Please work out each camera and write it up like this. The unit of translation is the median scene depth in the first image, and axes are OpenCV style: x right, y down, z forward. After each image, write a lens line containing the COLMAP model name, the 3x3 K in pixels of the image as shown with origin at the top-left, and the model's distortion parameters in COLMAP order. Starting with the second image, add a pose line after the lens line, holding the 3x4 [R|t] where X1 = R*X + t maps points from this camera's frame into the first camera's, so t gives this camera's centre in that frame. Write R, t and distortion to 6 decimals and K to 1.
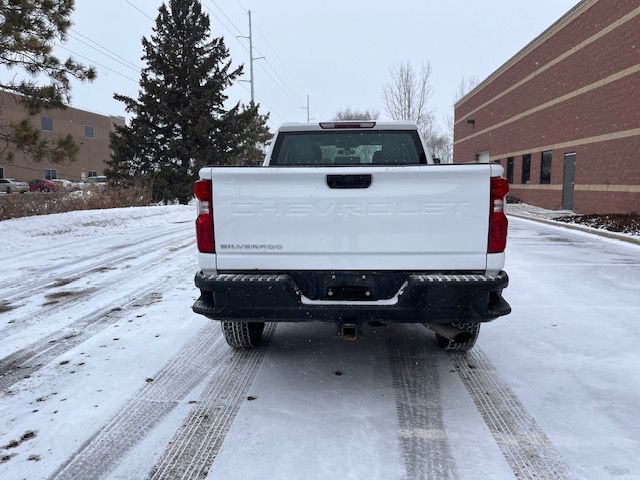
lens RADIAL K [[483.0, 0, 323.6], [0, 483.0, 243.8], [0, 0, 1]] dist [0.057876, -0.065581]
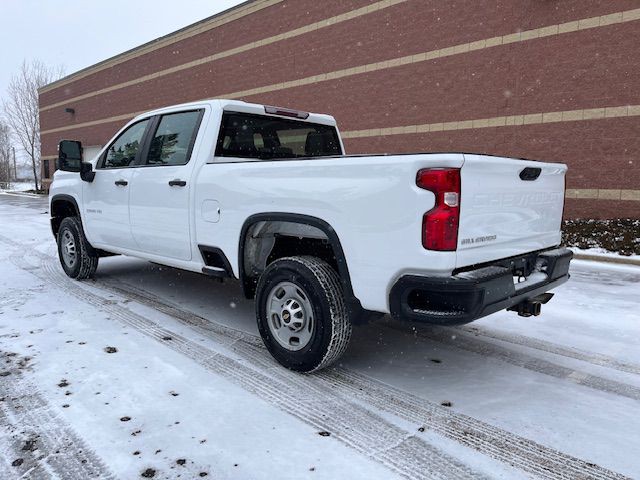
lens RADIAL K [[483.0, 0, 321.1], [0, 483.0, 241.0], [0, 0, 1]] dist [0.057876, -0.065581]
pose [[0.659195, -0.073430, 0.748378, -0.870293], [0.073638, 0.996741, 0.032936, -0.038075], [-0.748358, 0.033398, 0.662454, 0.486879]]
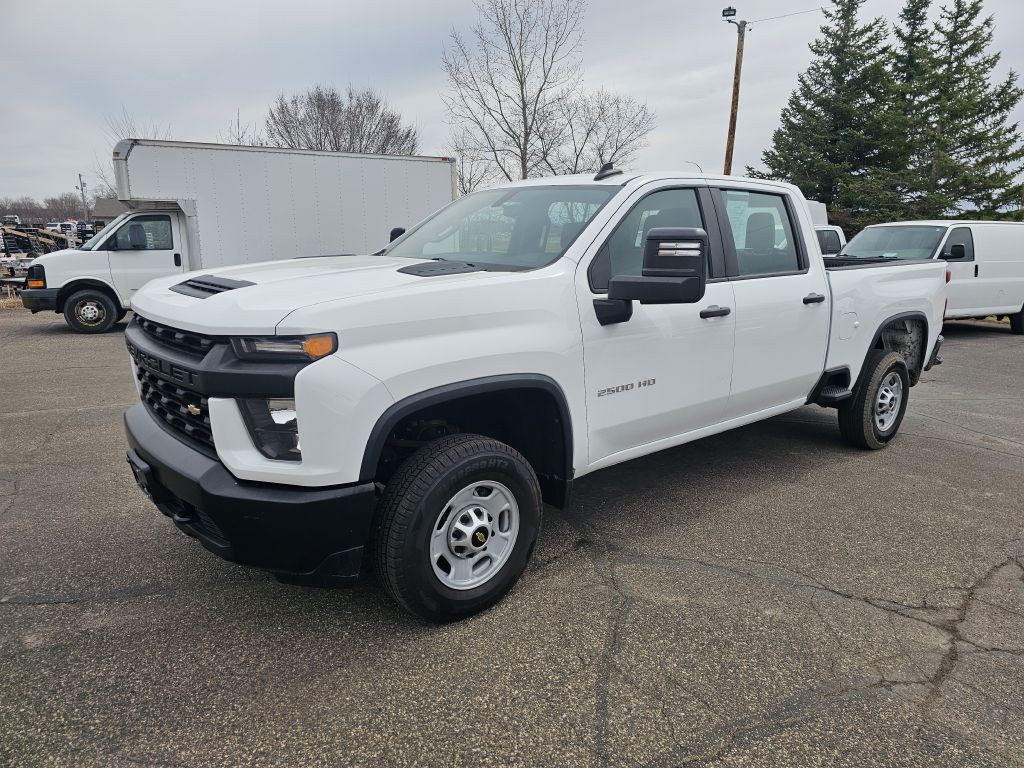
lens RADIAL K [[685.2, 0, 508.6], [0, 685.2, 379.2], [0, 0, 1]] dist [0.052188, -0.038865]
pose [[-0.676174, -0.156506, 0.719927, -0.755090], [0.083682, 0.954537, 0.286105, -0.428567], [-0.731974, 0.253702, -0.632337, 2.742321]]
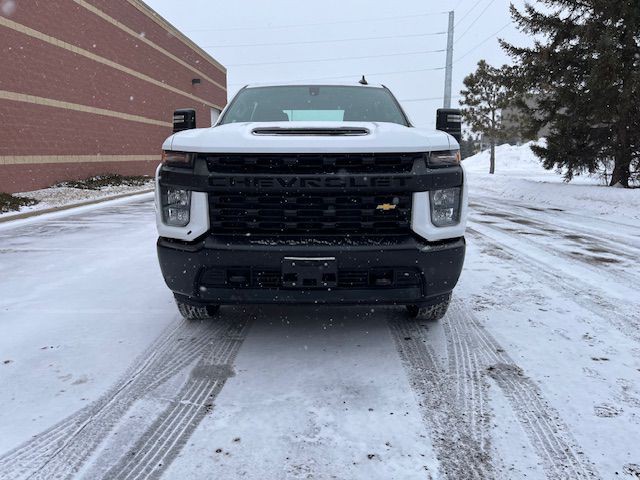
lens RADIAL K [[483.0, 0, 319.3], [0, 483.0, 241.9], [0, 0, 1]] dist [0.057876, -0.065581]
pose [[-0.998994, 0.013466, -0.042770, 0.146775], [0.000132, 0.954719, 0.297508, -0.391605], [0.044839, 0.297203, -0.953761, 3.288807]]
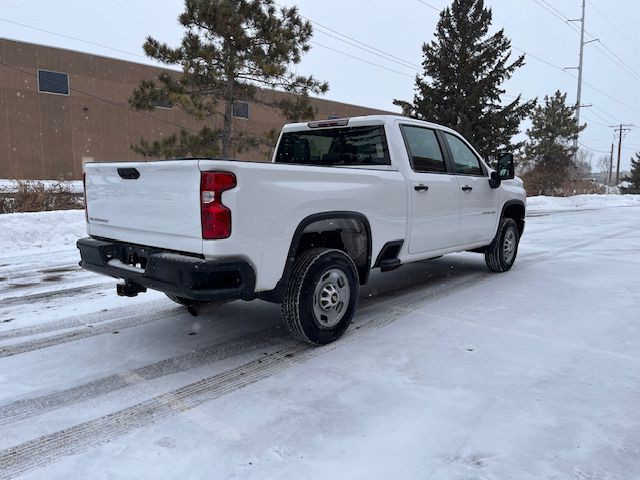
lens RADIAL K [[483.0, 0, 320.7], [0, 483.0, 241.1], [0, 0, 1]] dist [0.057876, -0.065581]
pose [[0.790259, 0.090414, -0.606066, 0.984108], [-0.091628, 0.995370, 0.029016, -0.026976], [0.605883, 0.032603, 0.794885, 0.221604]]
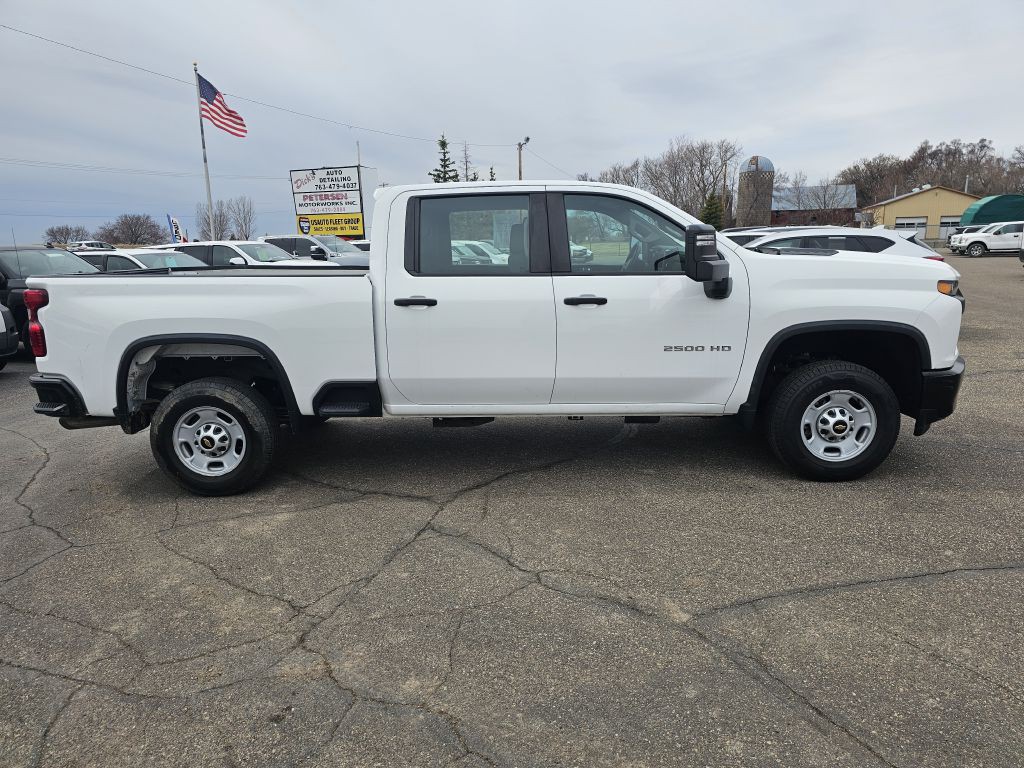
lens RADIAL K [[685.2, 0, 518.9], [0, 685.2, 382.7], [0, 0, 1]] dist [0.052188, -0.038865]
pose [[0.019319, 0.204256, -0.978727, 1.579552], [-0.101274, 0.974274, 0.201328, -0.288540], [0.994671, 0.095230, 0.039508, 1.641494]]
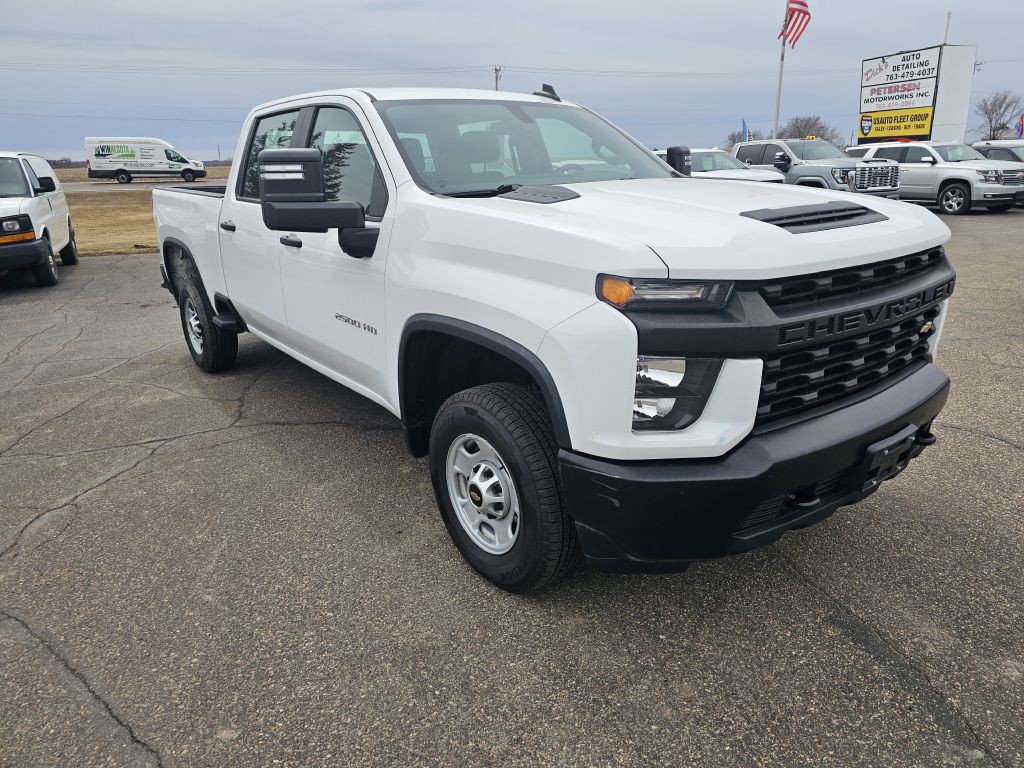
lens RADIAL K [[691.7, 0, 520.3], [0, 691.7, 376.6], [0, 0, 1]] dist [0.032602, -0.013366]
pose [[-0.750932, 0.218285, -0.623260, 0.801047], [-0.053887, 0.920388, 0.387274, -0.427371], [0.658177, 0.324402, -0.679387, 2.764594]]
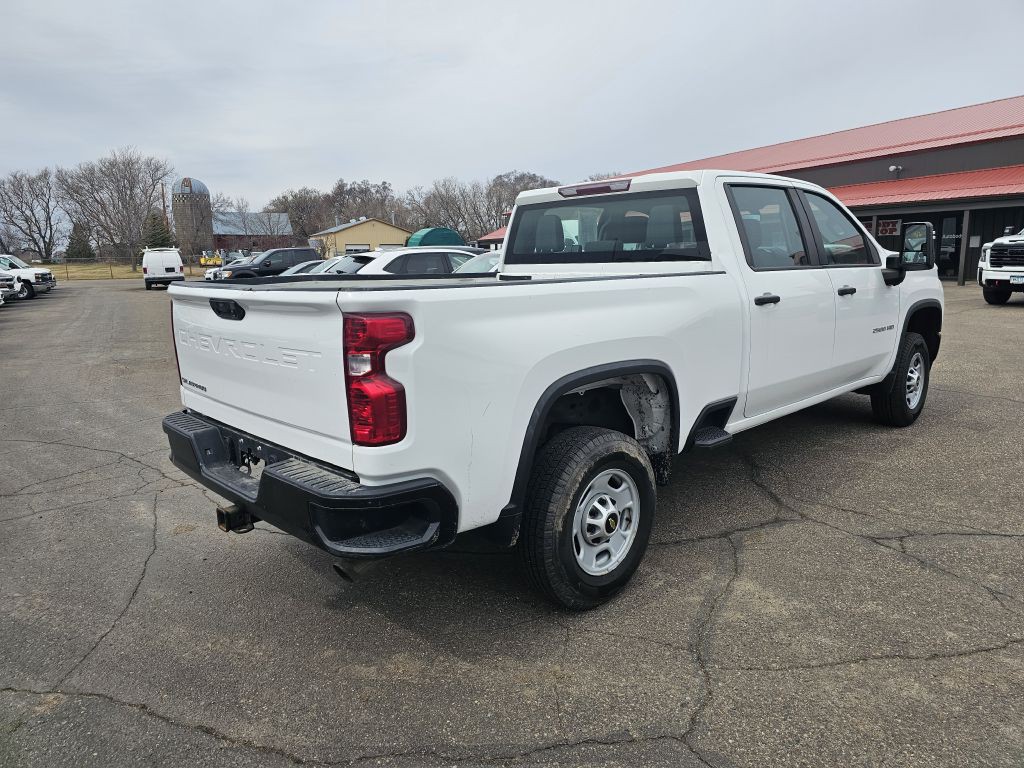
lens RADIAL K [[685.2, 0, 510.7], [0, 685.2, 373.5], [0, 0, 1]] dist [0.052188, -0.038865]
pose [[0.722359, 0.105888, -0.683363, 0.817682], [-0.065235, 0.994235, 0.085100, -0.116333], [0.688434, -0.016893, 0.725102, 0.430599]]
